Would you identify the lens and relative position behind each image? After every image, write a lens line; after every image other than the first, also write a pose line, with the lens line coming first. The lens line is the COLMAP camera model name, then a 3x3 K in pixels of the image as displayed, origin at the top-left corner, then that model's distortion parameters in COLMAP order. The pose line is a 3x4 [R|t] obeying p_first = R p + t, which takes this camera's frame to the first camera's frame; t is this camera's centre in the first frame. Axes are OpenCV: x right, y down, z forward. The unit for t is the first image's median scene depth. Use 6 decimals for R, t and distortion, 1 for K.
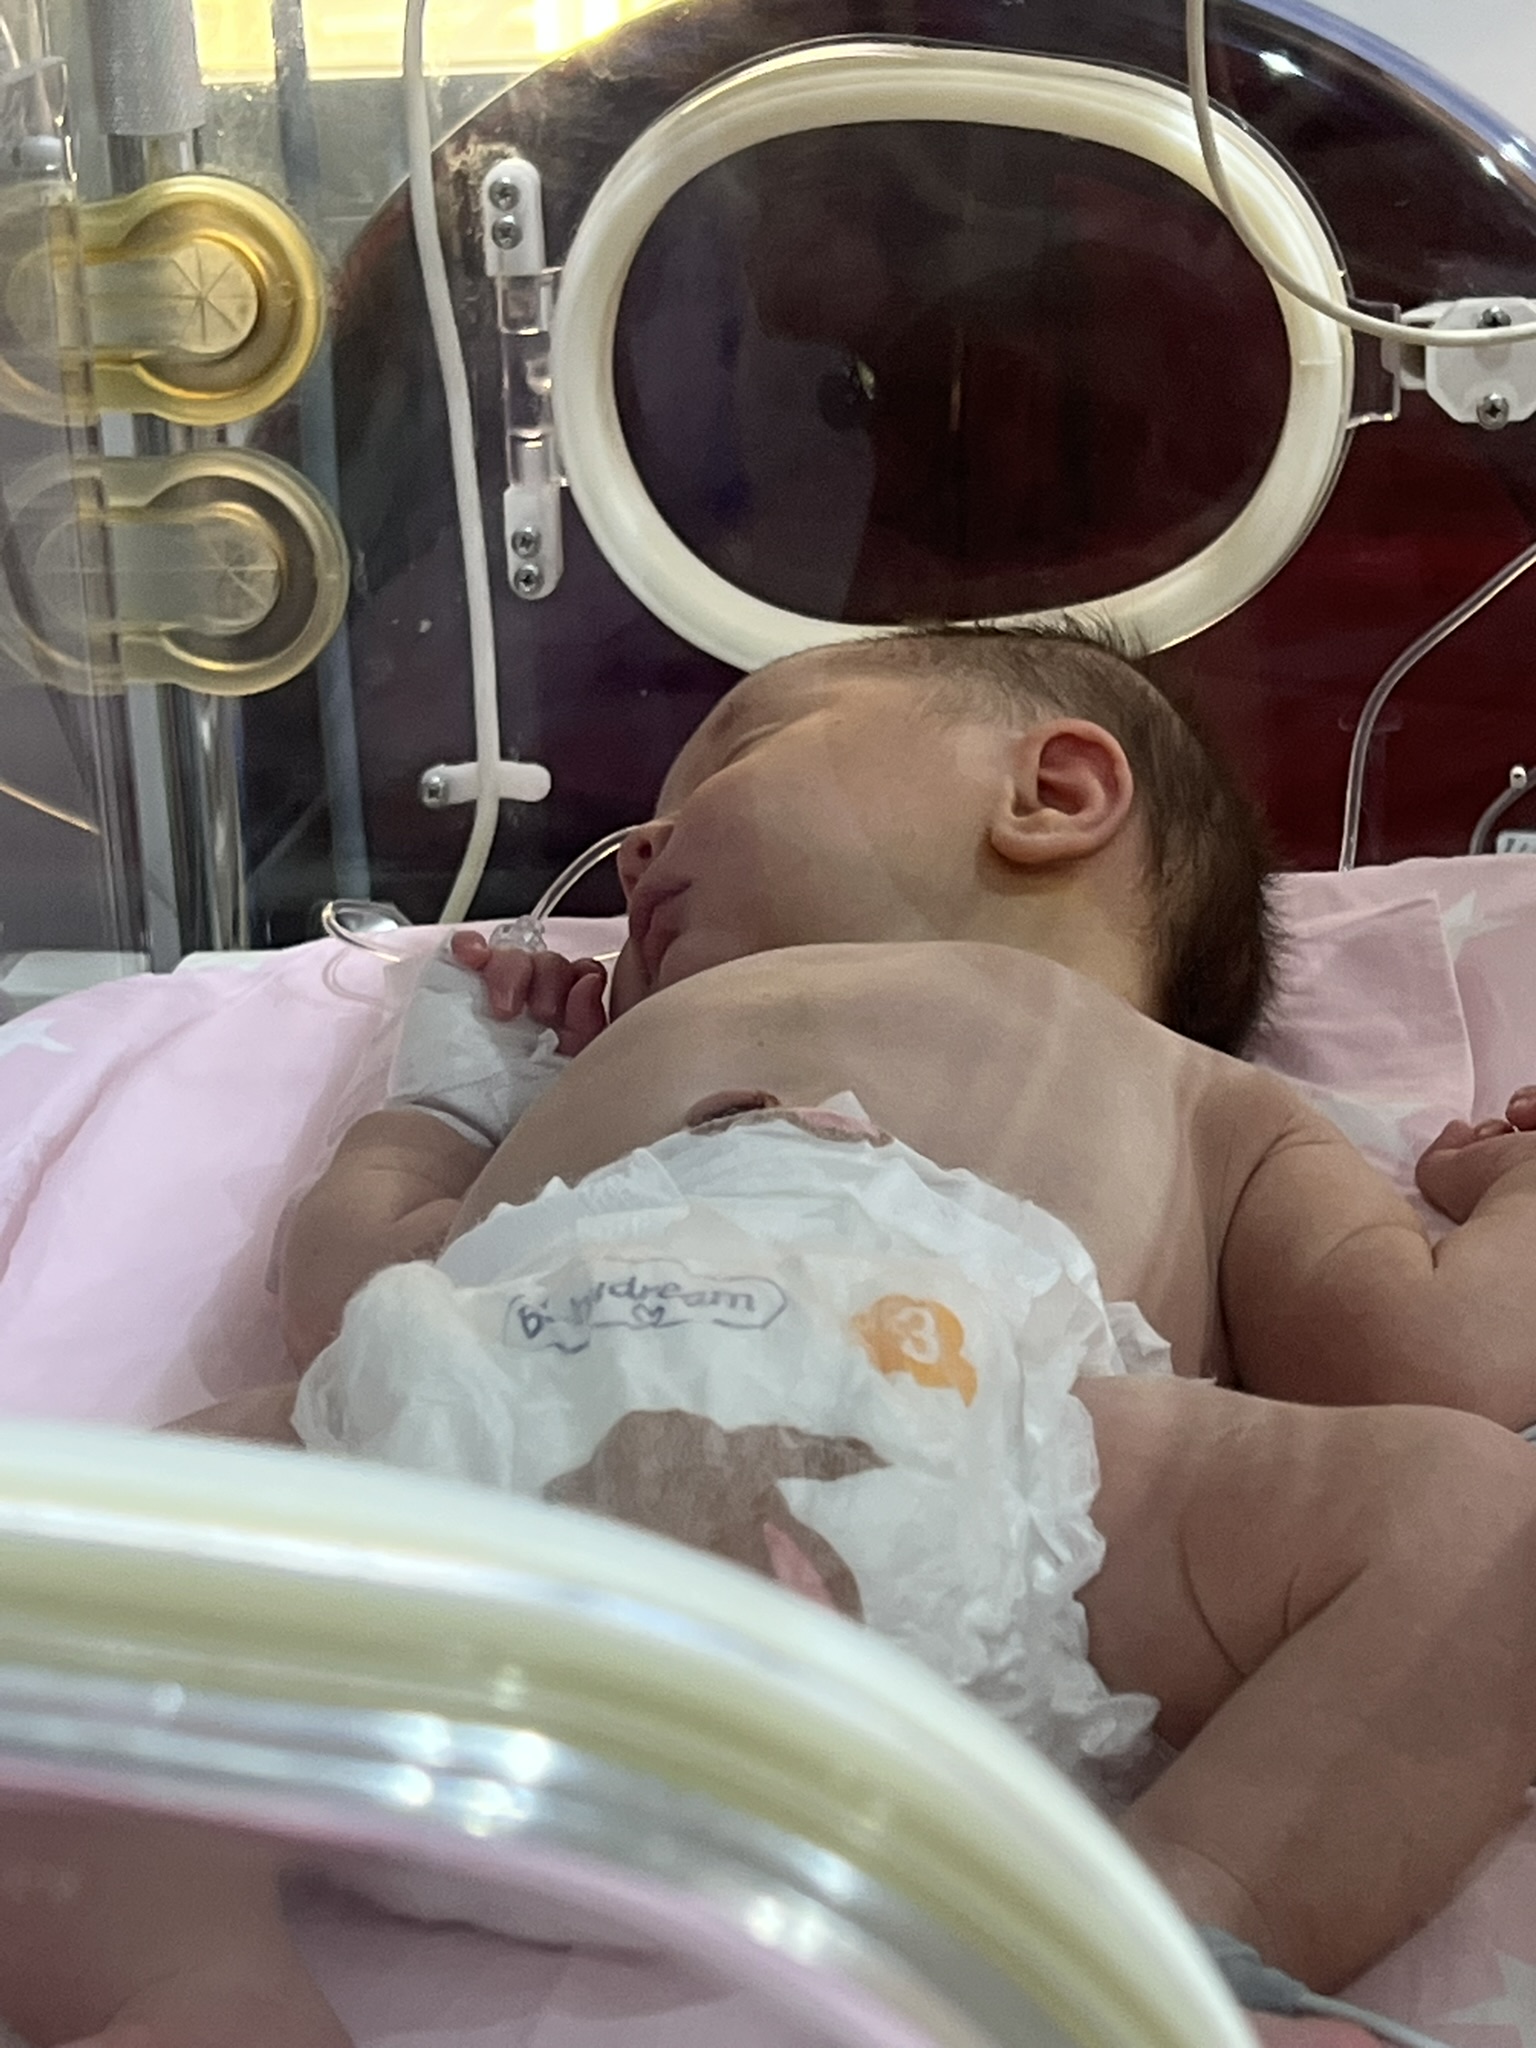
lens RADIAL K [[3885.8, 0, 769.8], [0, 3885.8, 1020.1], [0, 0, 1]] dist [-0.111104, 0.000000]
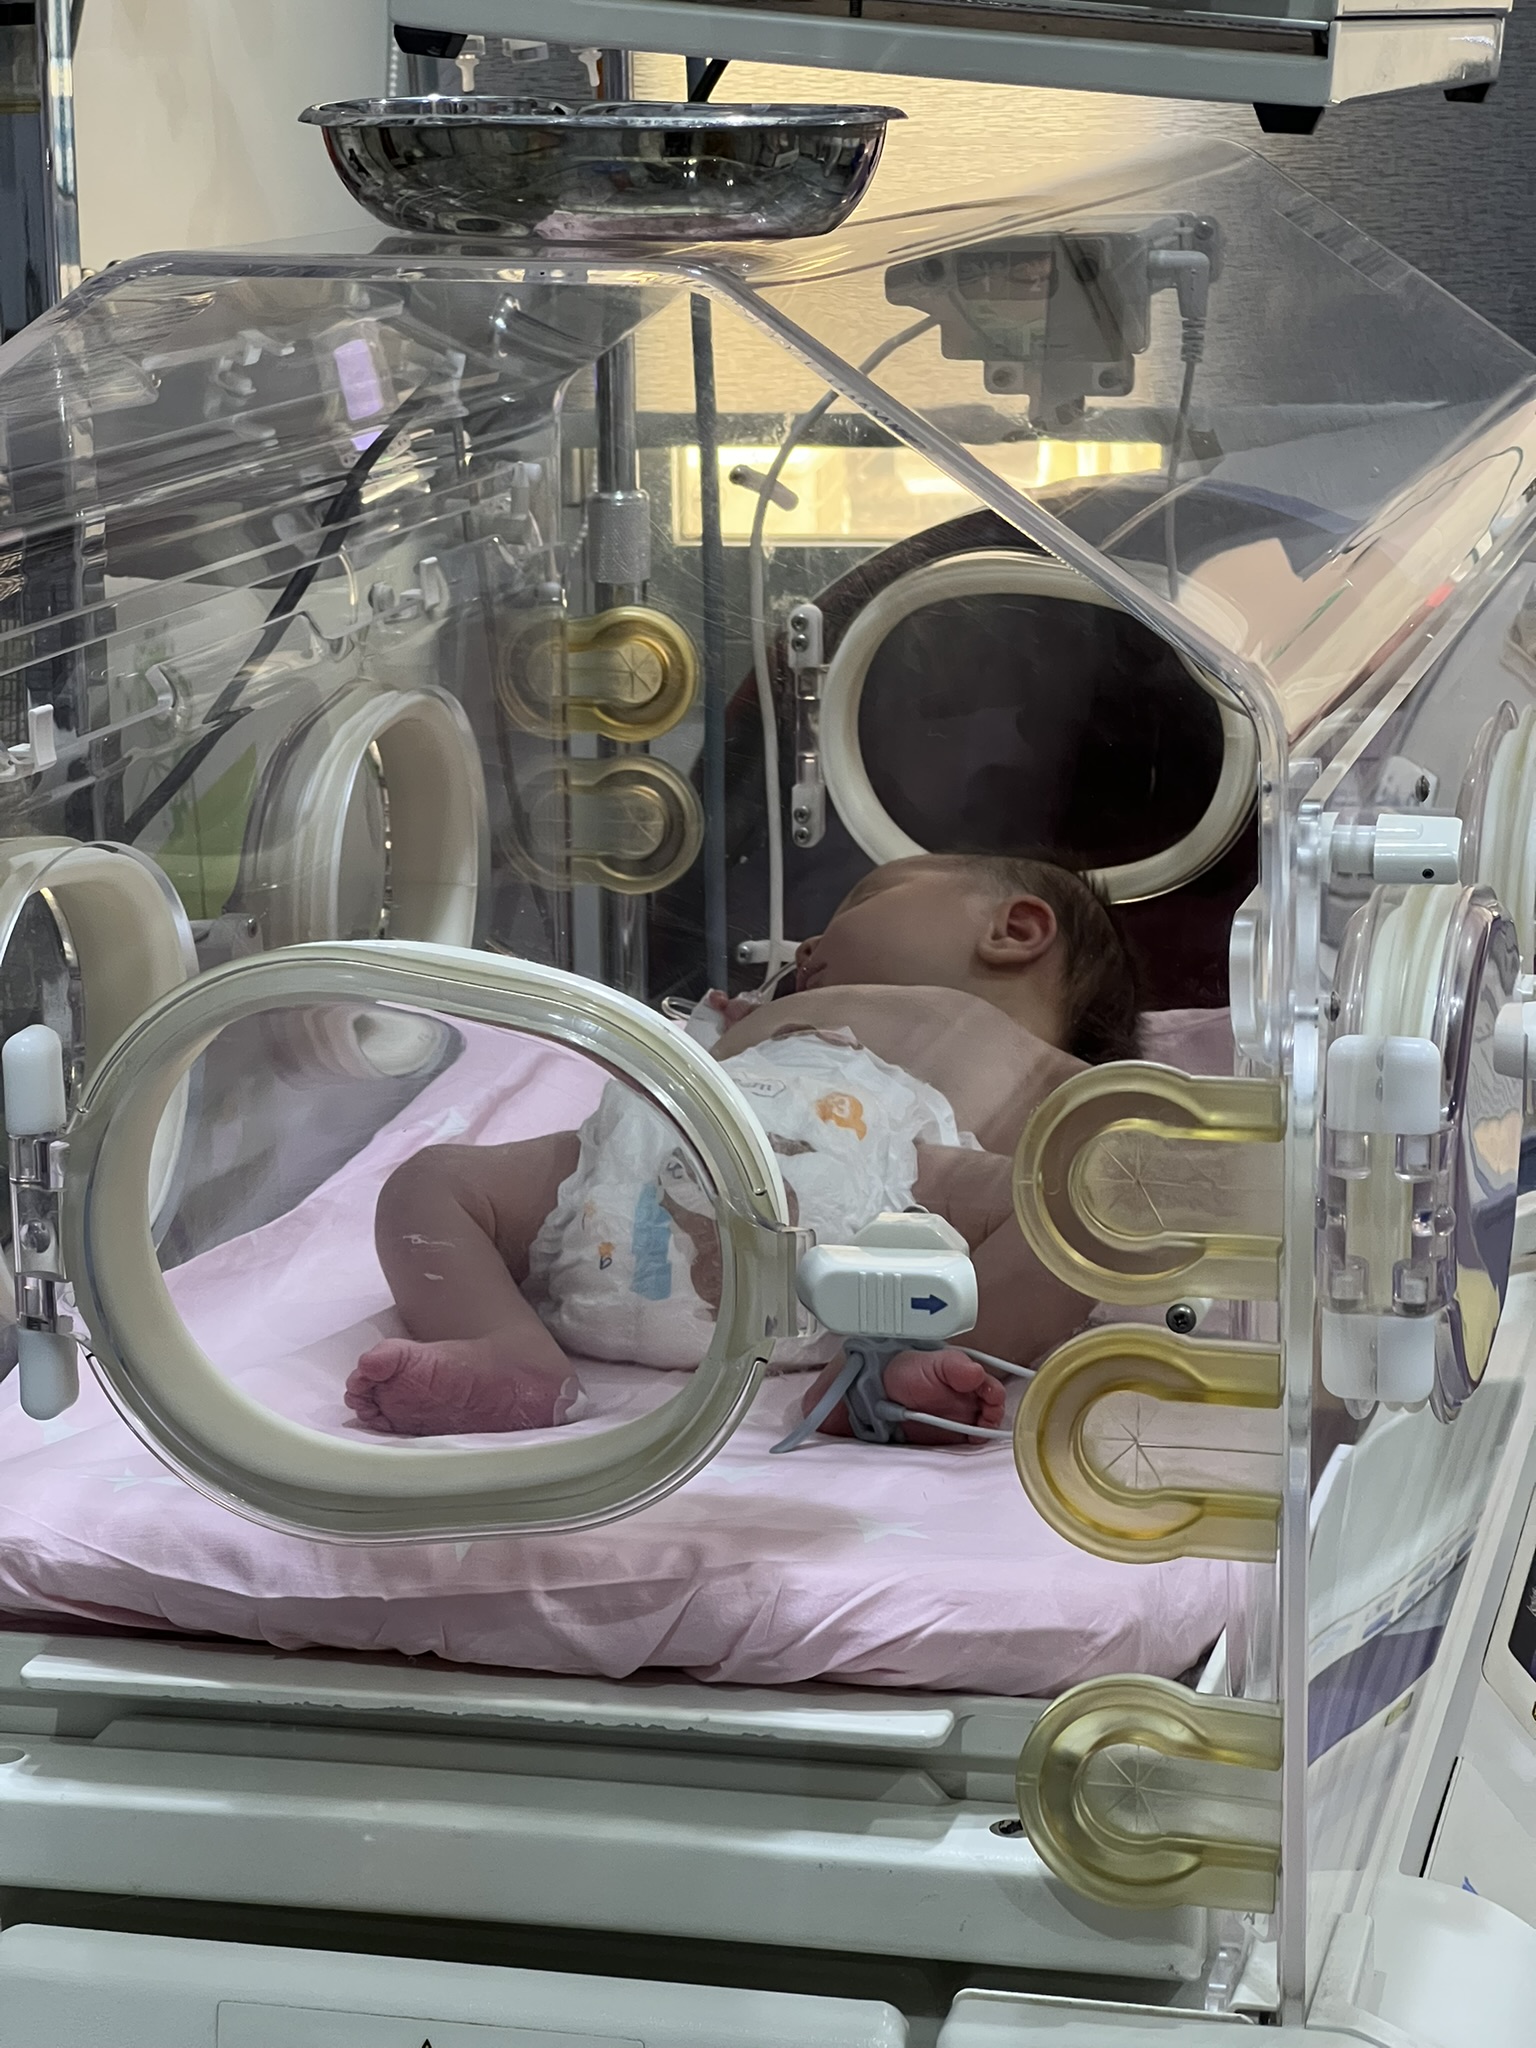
lens RADIAL K [[4617.9, 0, 761.9], [0, 4617.9, 1033.5], [0, 0, 1]] dist [-1.371844, 0.000000]
pose [[0.984307, 0.052813, -0.168374, 0.281097], [-0.073395, 0.990242, -0.118463, 0.228150], [0.160475, 0.128962, 0.978579, -1.056416]]
